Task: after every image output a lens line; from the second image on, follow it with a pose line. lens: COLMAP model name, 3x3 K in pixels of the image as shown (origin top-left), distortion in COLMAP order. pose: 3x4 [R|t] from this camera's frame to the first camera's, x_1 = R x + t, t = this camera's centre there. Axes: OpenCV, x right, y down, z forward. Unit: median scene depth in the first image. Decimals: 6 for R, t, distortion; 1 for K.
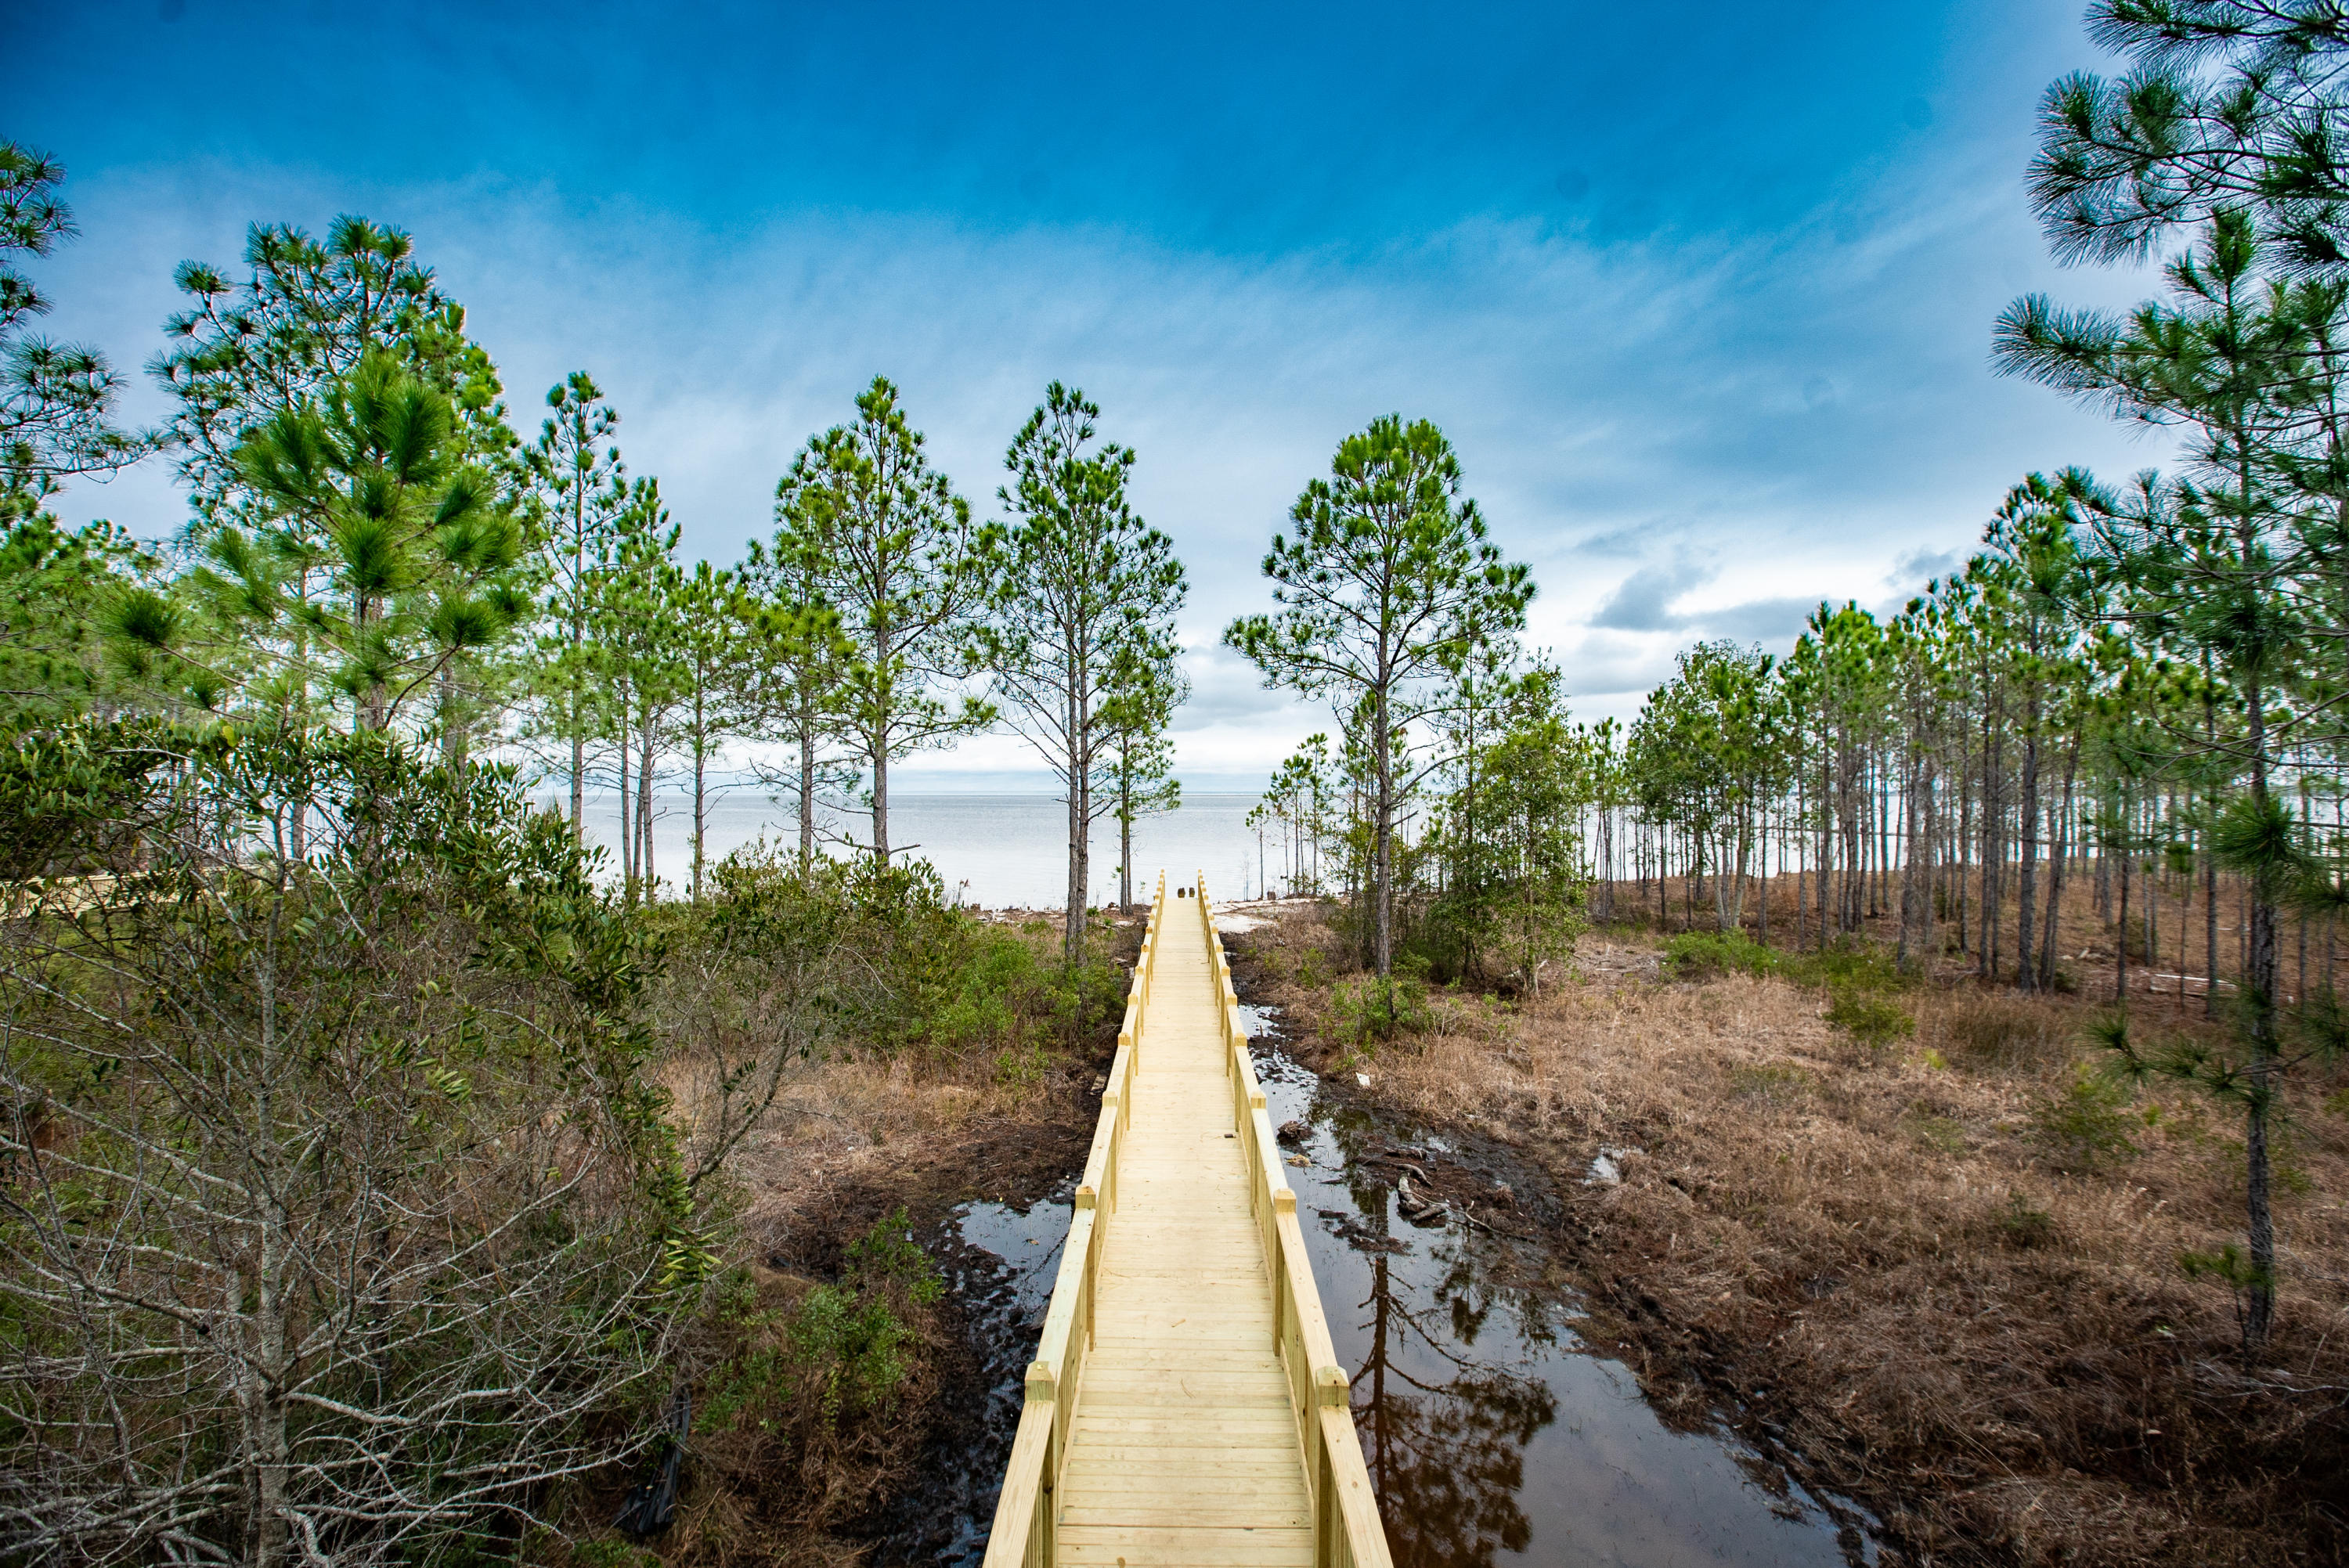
lens RADIAL K [[1067.7, 0, 1177.5], [0, 1067.7, 769.5], [0, 0, 1]] dist [-0.010129, 0.001053]
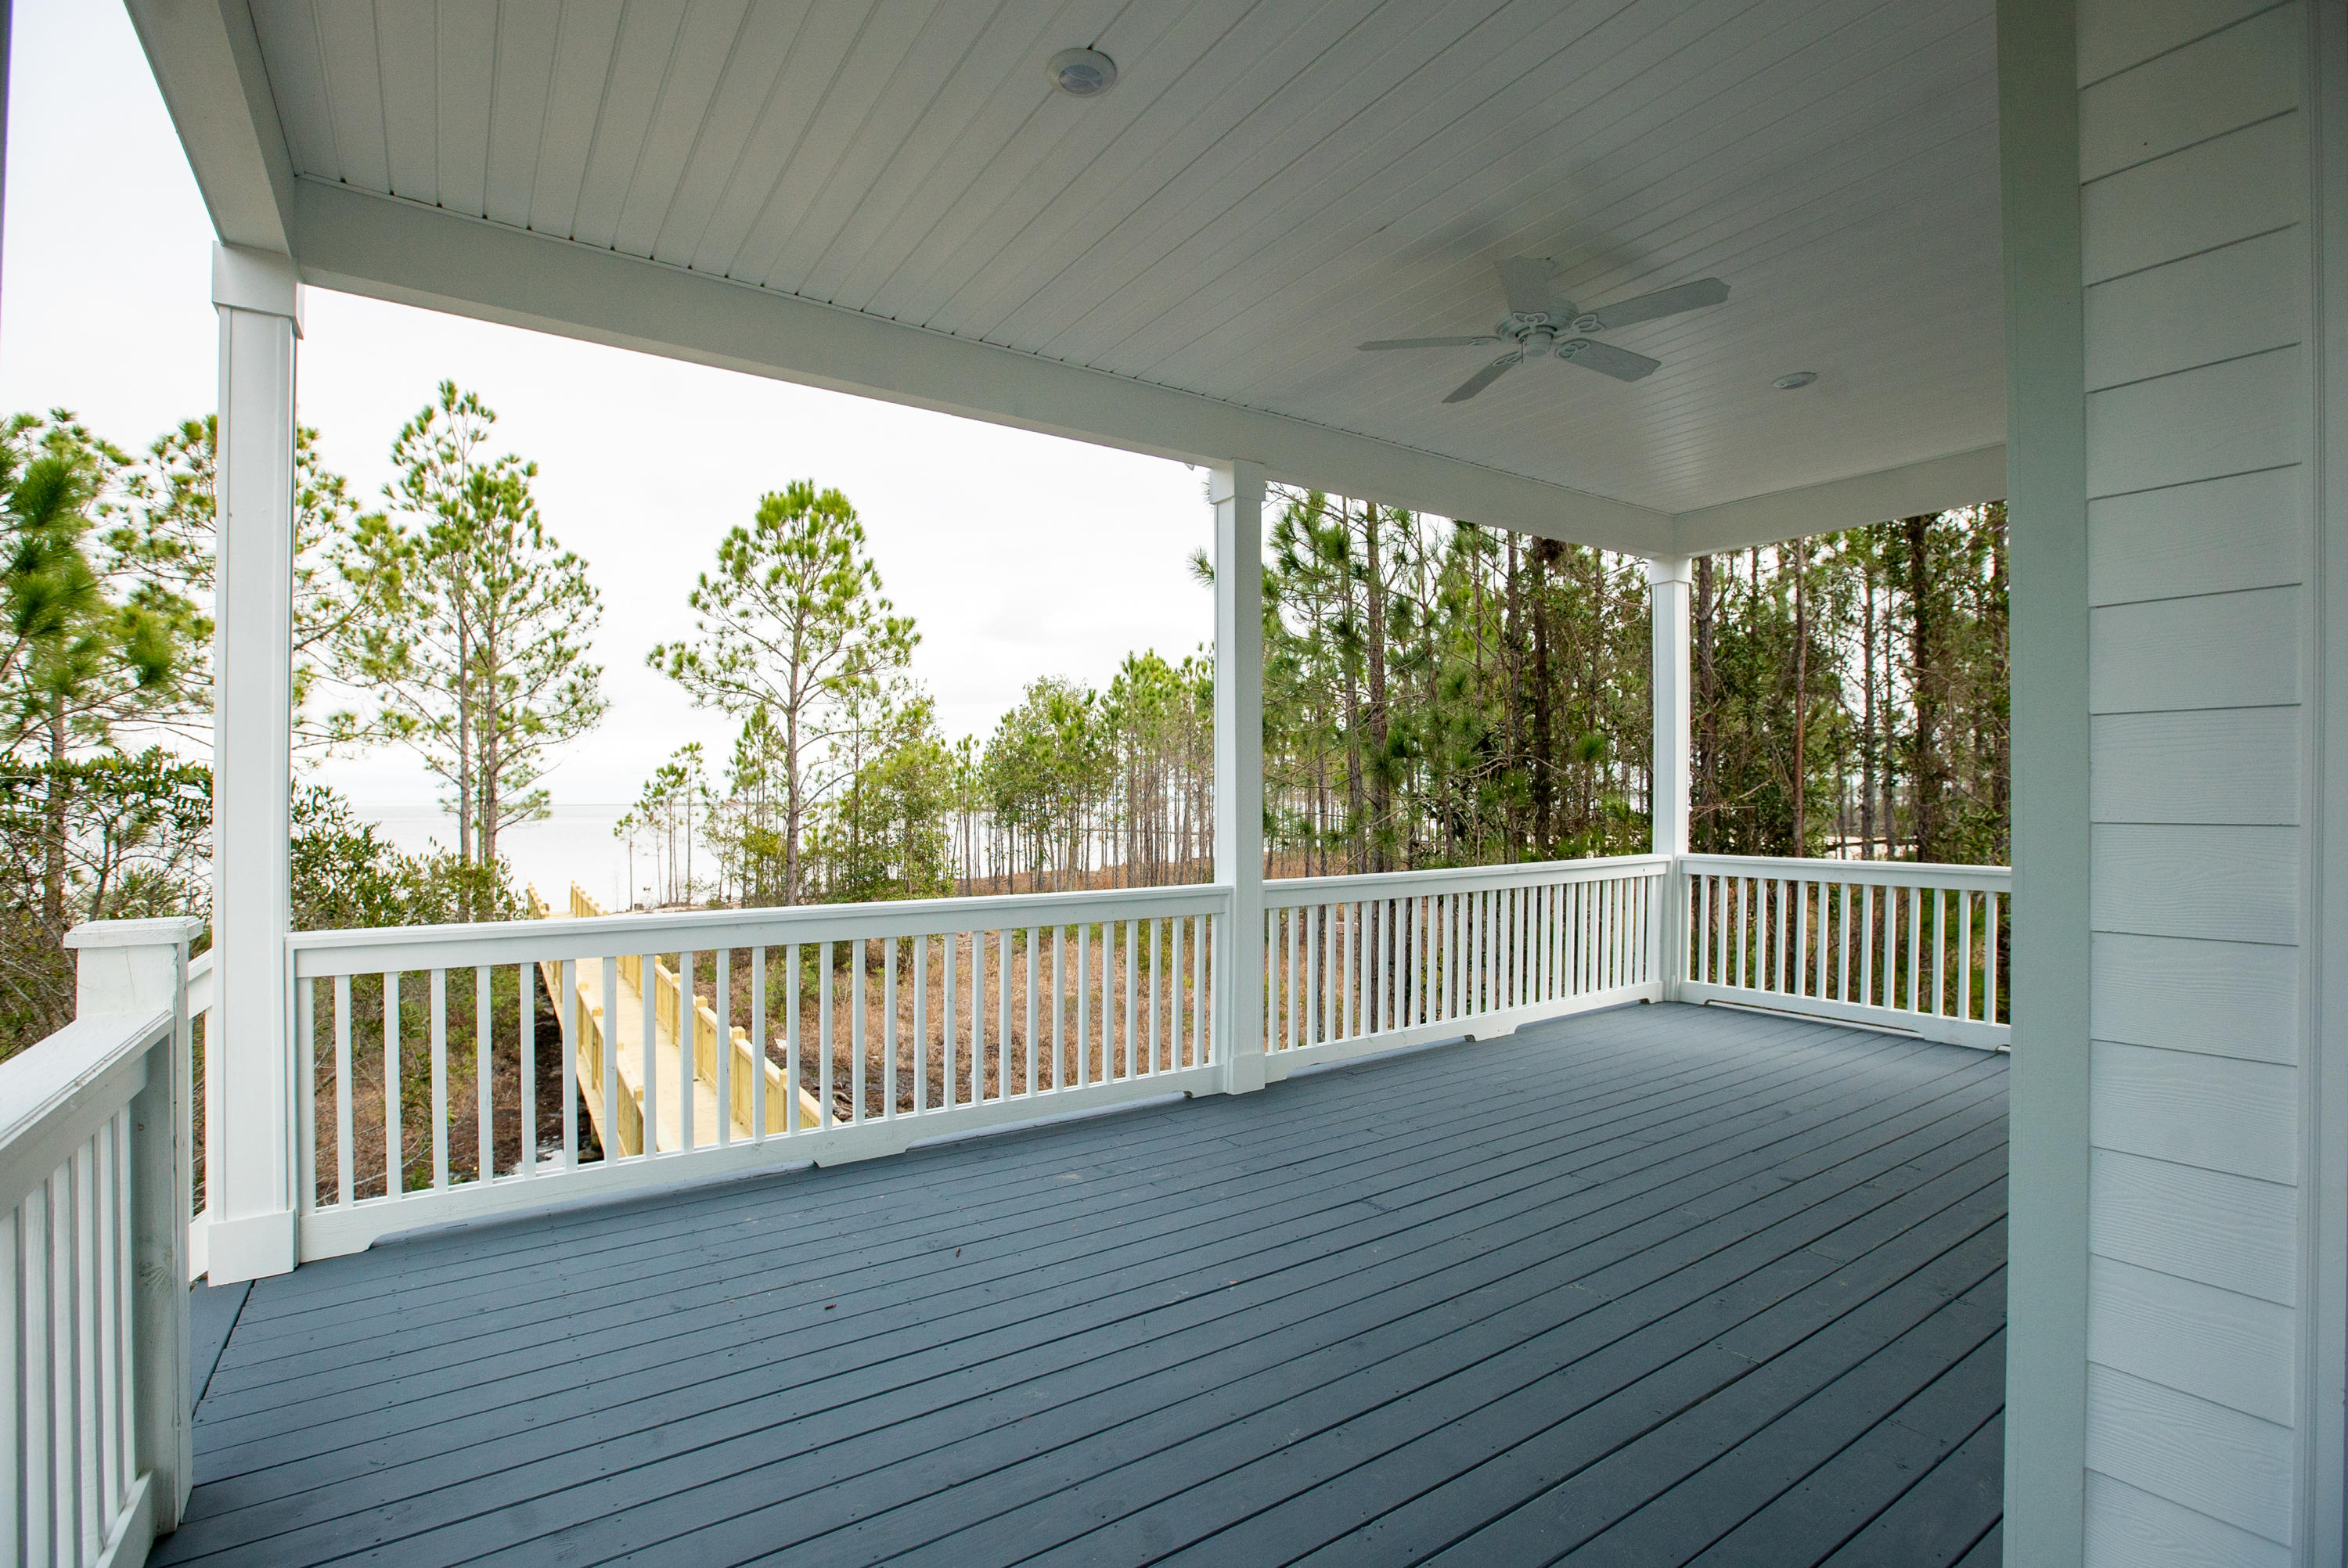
lens RADIAL K [[1067.2, 0, 1177.0], [0, 1067.2, 769.5], [0, 0, 1]] dist [-0.010129, 0.001053]
pose [[0.834529, 0.013558, 0.550798, -0.085839], [-0.010153, 0.999906, -0.009231, -0.006765], [-0.550871, 0.002111, 0.834588, -0.170011]]
